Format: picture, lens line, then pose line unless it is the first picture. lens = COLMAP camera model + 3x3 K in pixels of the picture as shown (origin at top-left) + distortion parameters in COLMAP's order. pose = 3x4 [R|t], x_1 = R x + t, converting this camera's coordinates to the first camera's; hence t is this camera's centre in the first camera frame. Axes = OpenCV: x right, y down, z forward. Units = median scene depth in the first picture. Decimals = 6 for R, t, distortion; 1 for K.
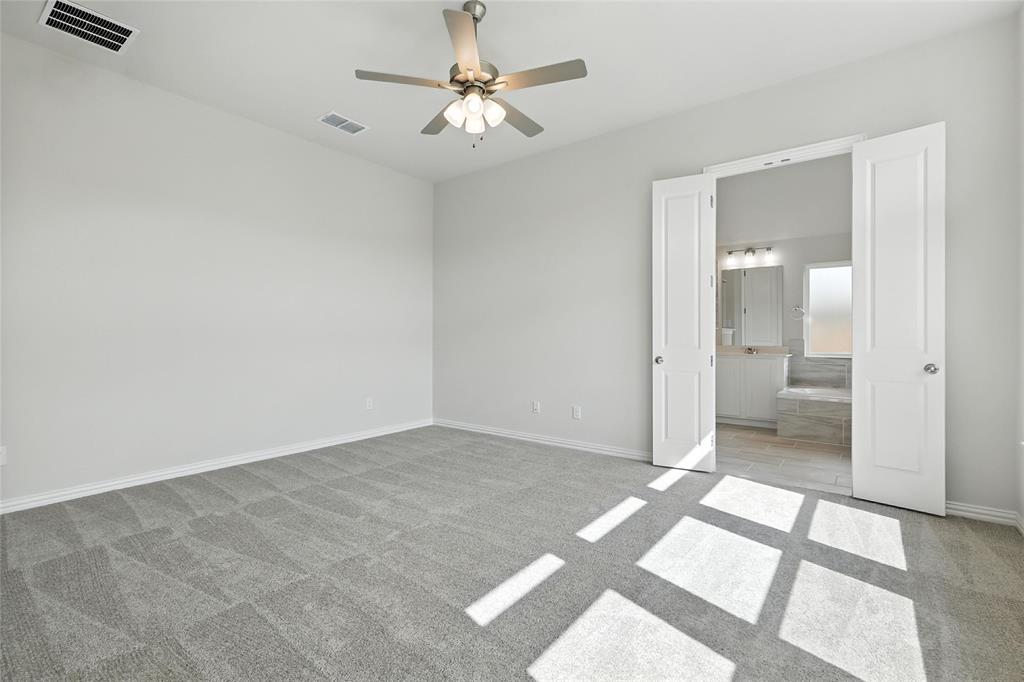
lens RADIAL K [[443.2, 0, 510.8], [0, 443.2, 331.4], [0, 0, 1]] dist [0.000395, -0.000056]
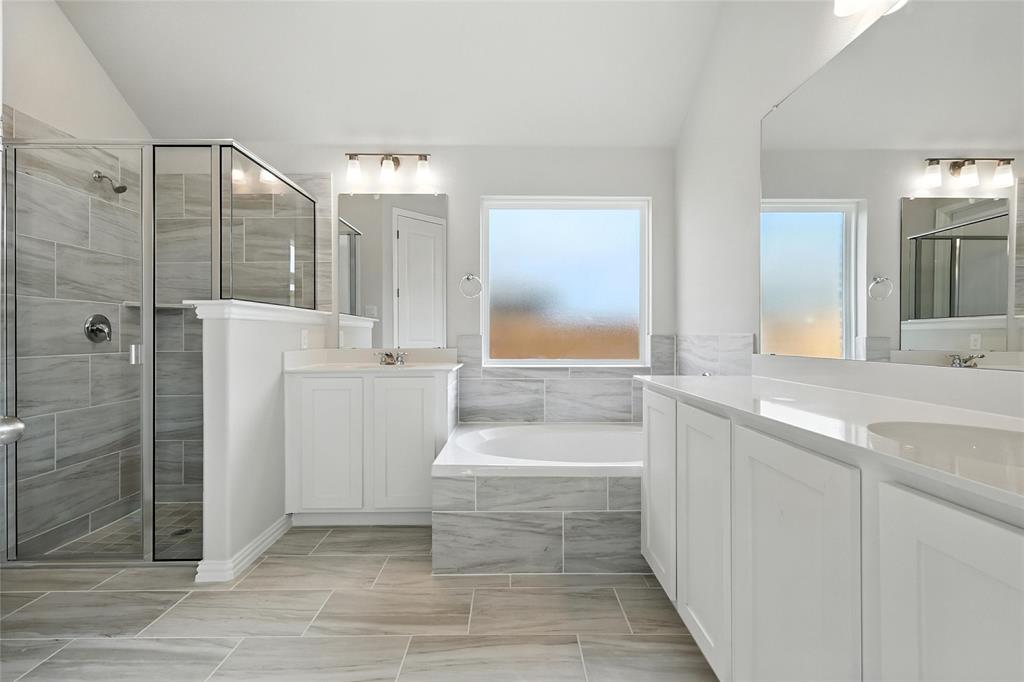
lens RADIAL K [[443.2, 0, 511.4], [0, 443.2, 337.1], [0, 0, 1]] dist [0.000395, -0.000056]
pose [[0.775246, -0.006930, 0.631622, 0.348176], [-0.000102, 0.999938, 0.011097, 0.014446], [-0.631660, -0.008667, 0.775197, 0.555724]]
